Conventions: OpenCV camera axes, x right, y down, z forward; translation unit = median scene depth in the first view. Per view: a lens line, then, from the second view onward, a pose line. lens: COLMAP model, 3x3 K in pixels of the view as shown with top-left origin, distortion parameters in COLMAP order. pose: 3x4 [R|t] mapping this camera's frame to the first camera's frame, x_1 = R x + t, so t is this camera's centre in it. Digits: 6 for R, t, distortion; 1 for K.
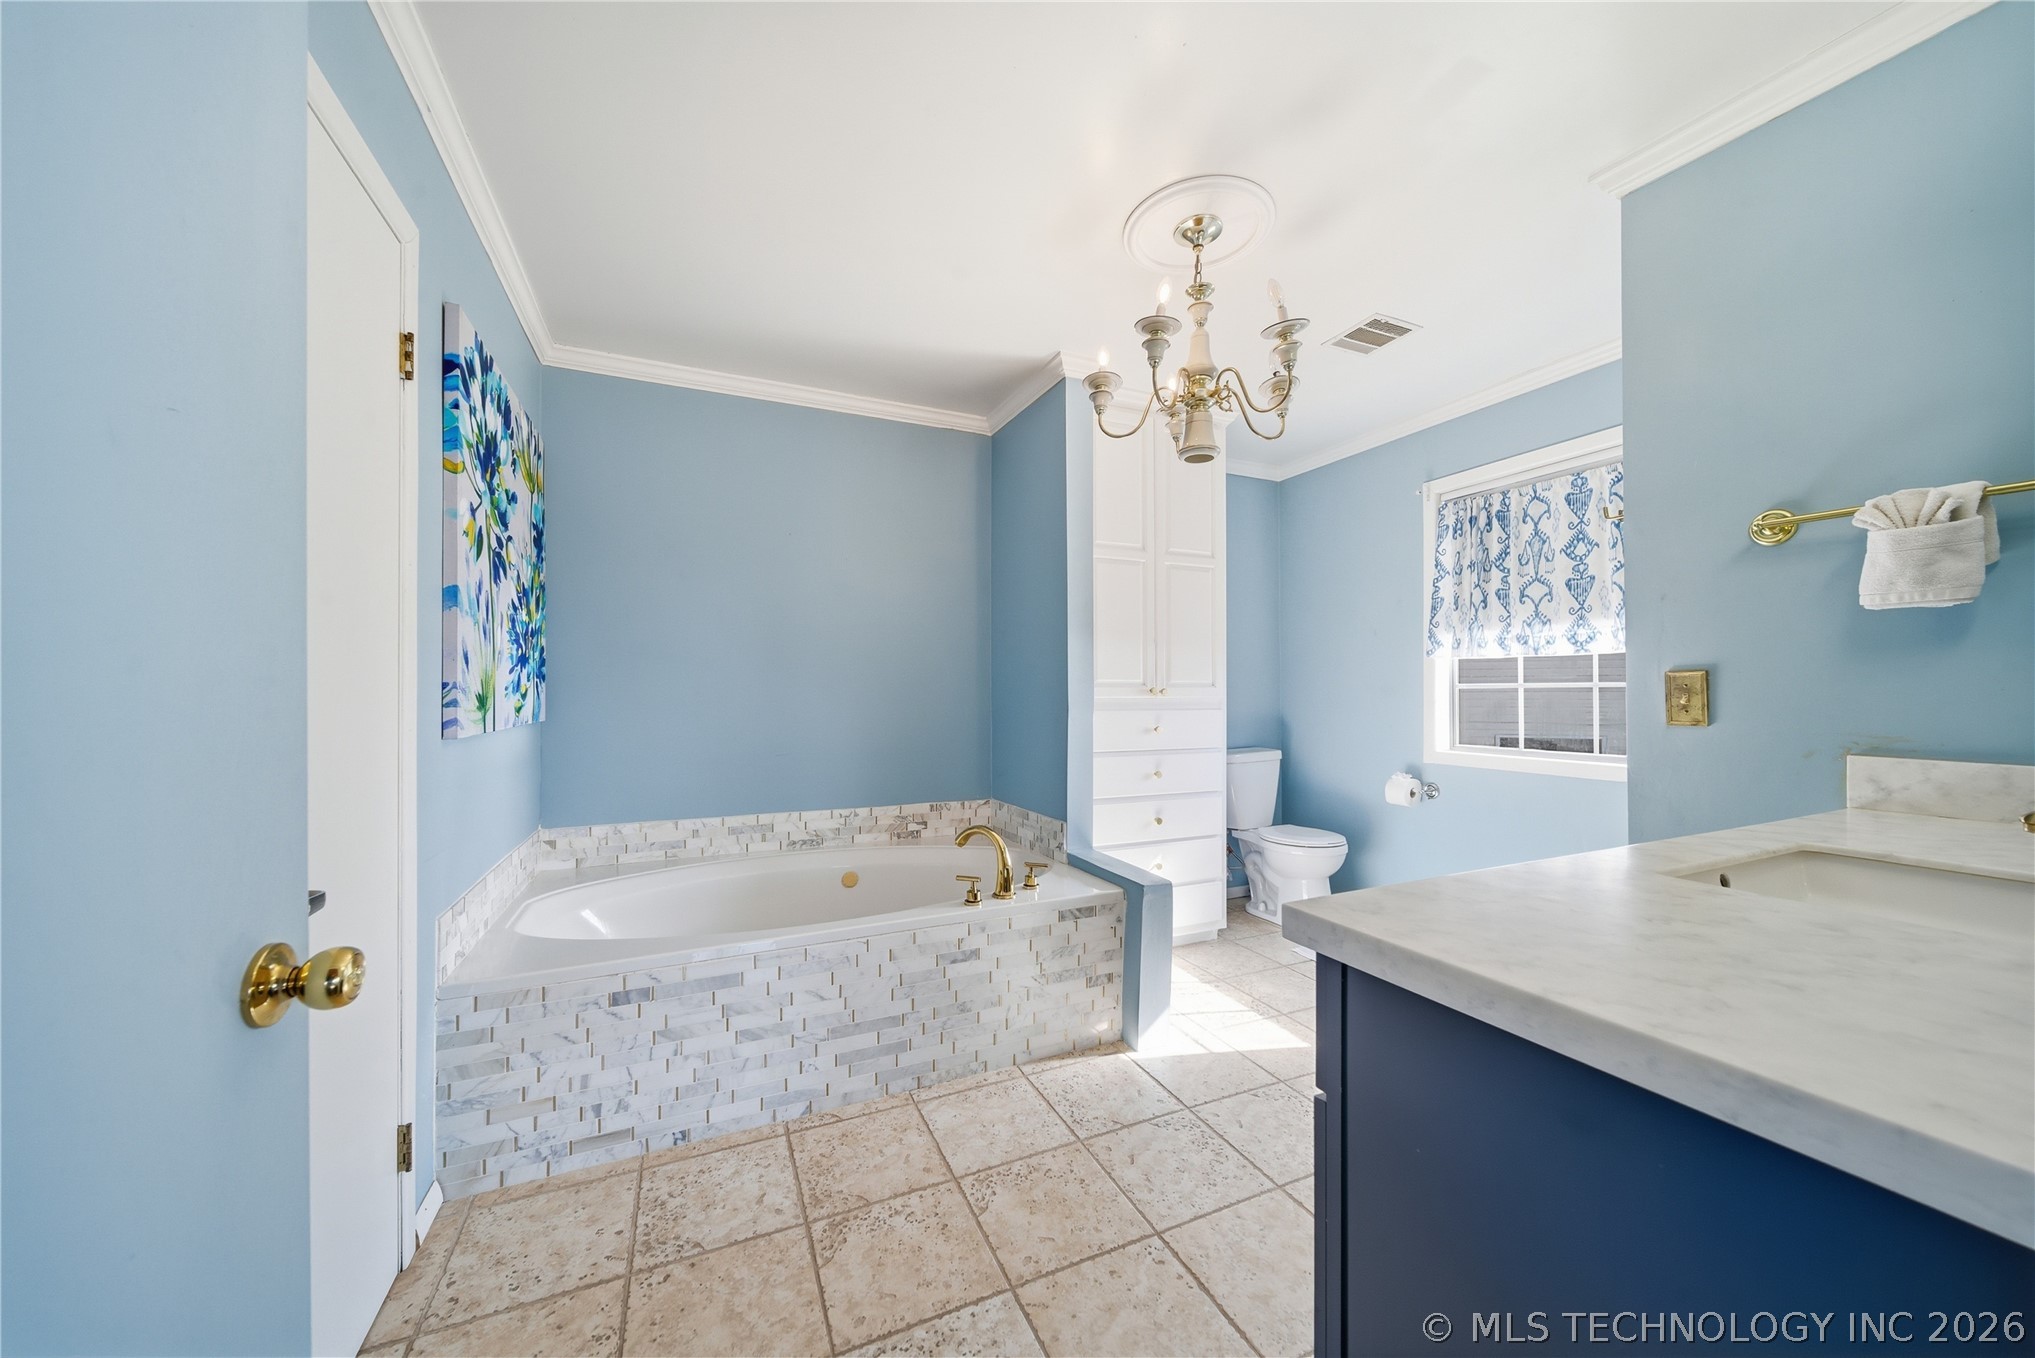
lens RADIAL K [[740.0, 0, 1022.7], [0, 740.0, 681.6], [0, 0, 1]] dist [0.000420, -0.000471]
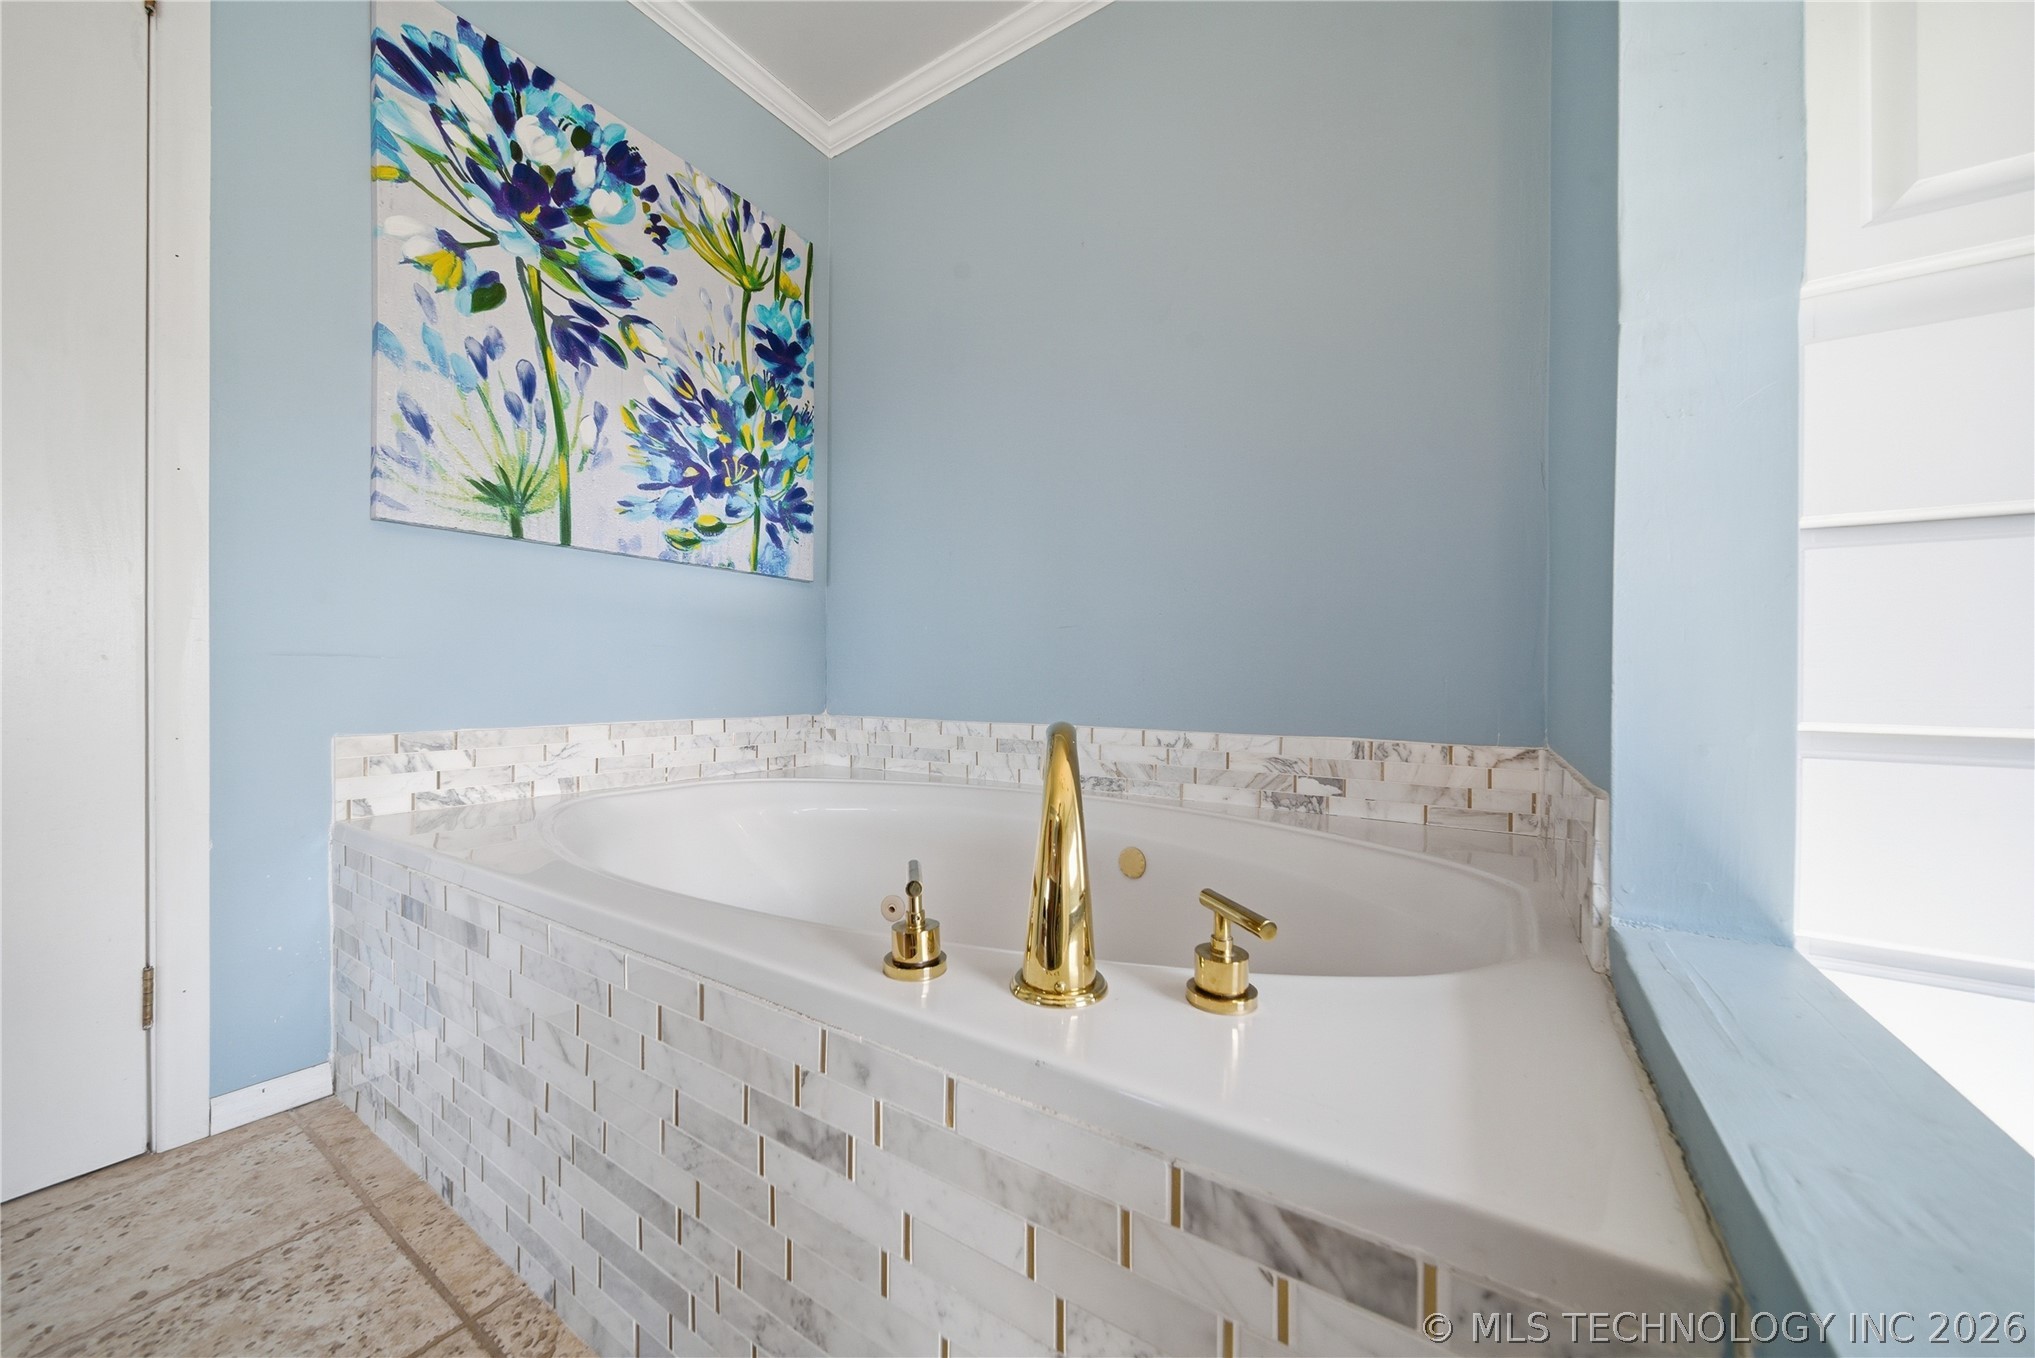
lens RADIAL K [[740.0, 0, 979.4], [0, 740.0, 676.9], [0, 0, 1]] dist [0.000420, -0.000471]
pose [[0.520888, 0.004653, -0.853613, 0.141846], [-0.001696, 0.999989, 0.004416, 0.142224], [0.853624, -0.000852, 0.520890, 0.664295]]
